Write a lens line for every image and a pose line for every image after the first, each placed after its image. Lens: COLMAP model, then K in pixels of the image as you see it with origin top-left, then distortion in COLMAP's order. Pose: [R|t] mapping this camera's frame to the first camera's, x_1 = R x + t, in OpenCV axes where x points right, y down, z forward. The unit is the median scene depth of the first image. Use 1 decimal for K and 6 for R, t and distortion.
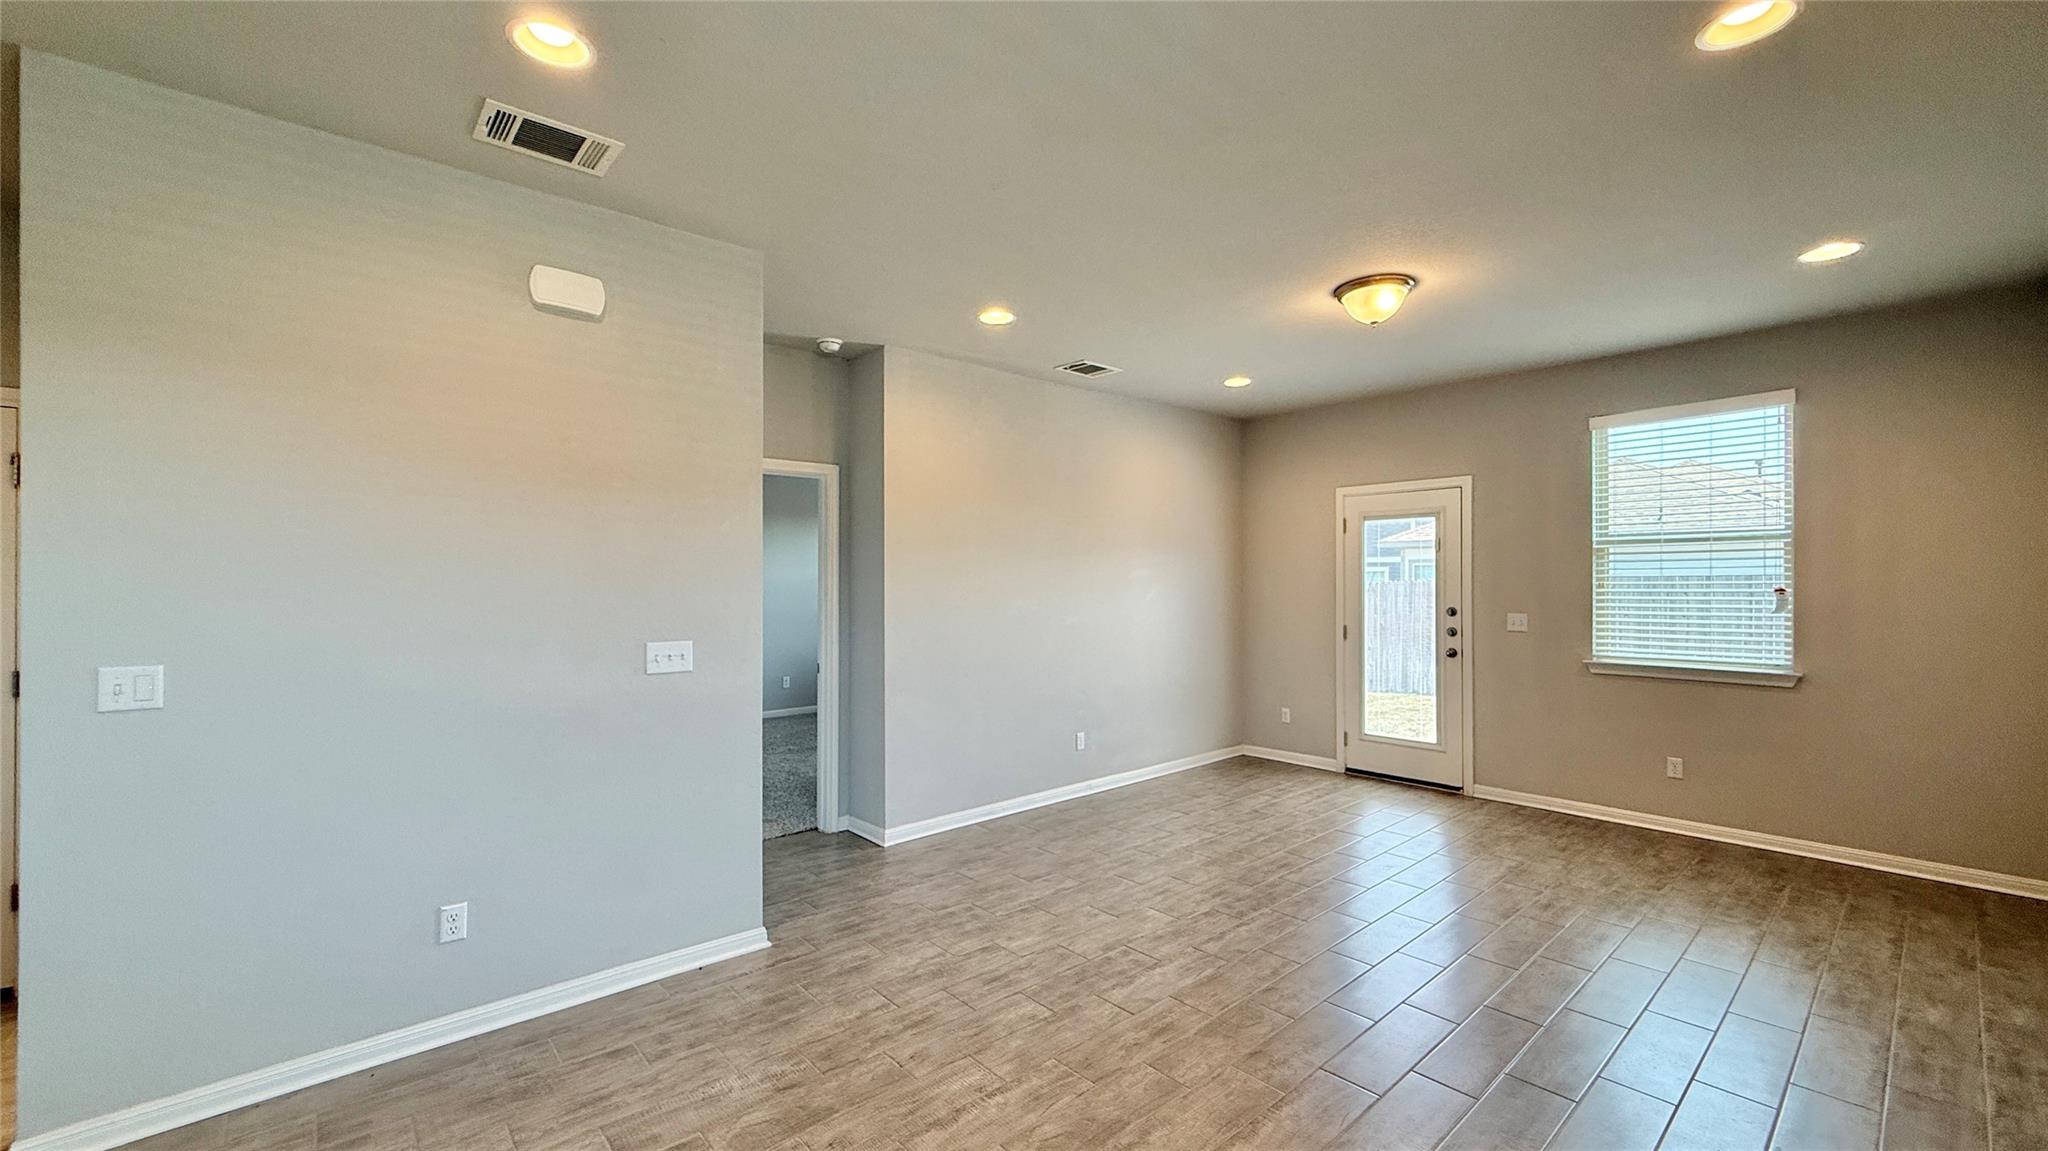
lens RADIAL K [[803.2, 0, 1032.7], [0, 803.2, 578.1], [0, 0, 1]] dist [-0.002185, 0.000112]
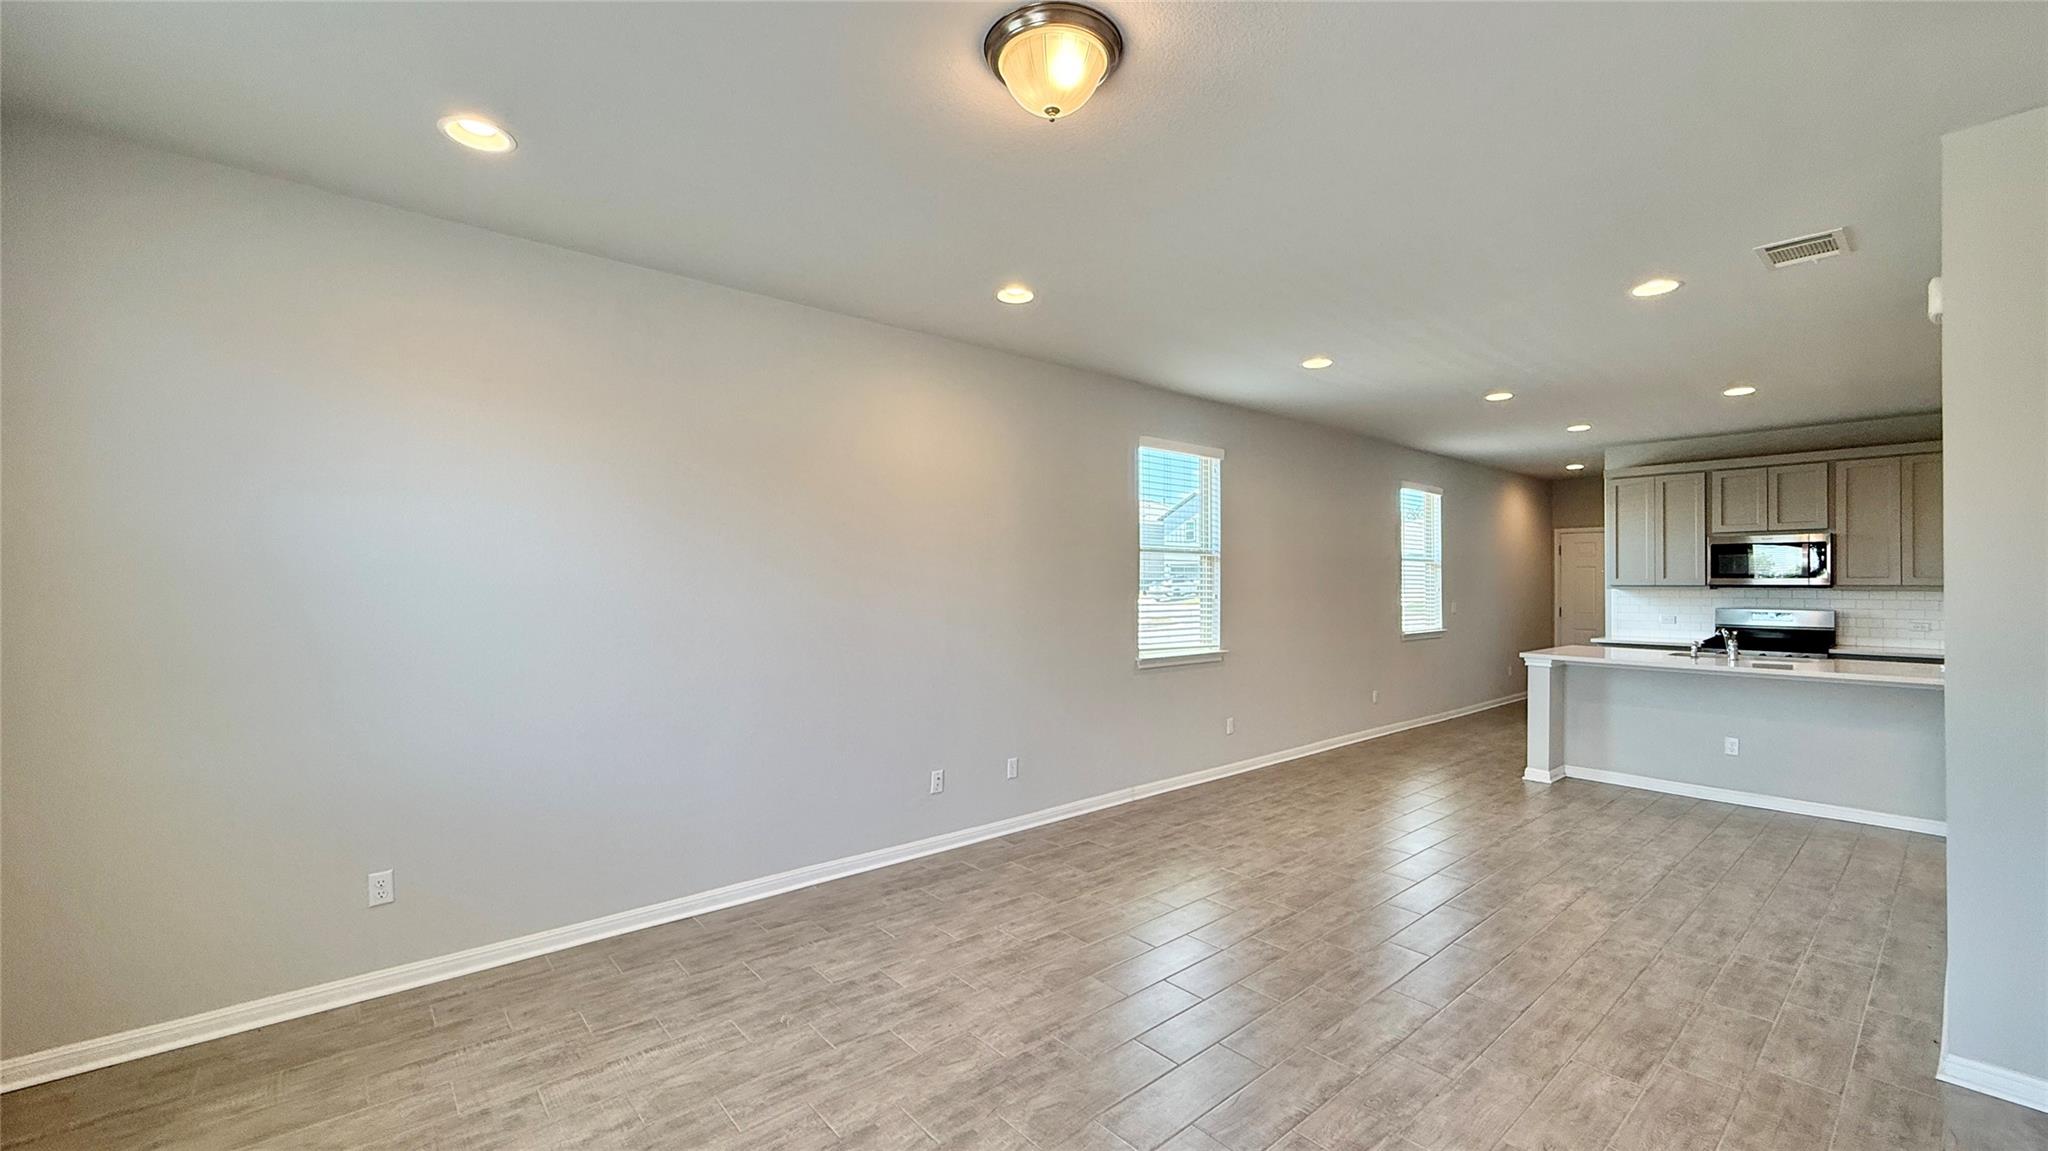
lens RADIAL K [[803.2, 0, 1032.7], [0, 803.2, 578.1], [0, 0, 1]] dist [-0.002185, 0.000112]
pose [[-0.999884, 0.003907, 0.014719, 0.537316], [0.003783, 0.999957, -0.008410, 0.004672], [-0.014751, -0.008353, -0.999856, 1.926506]]
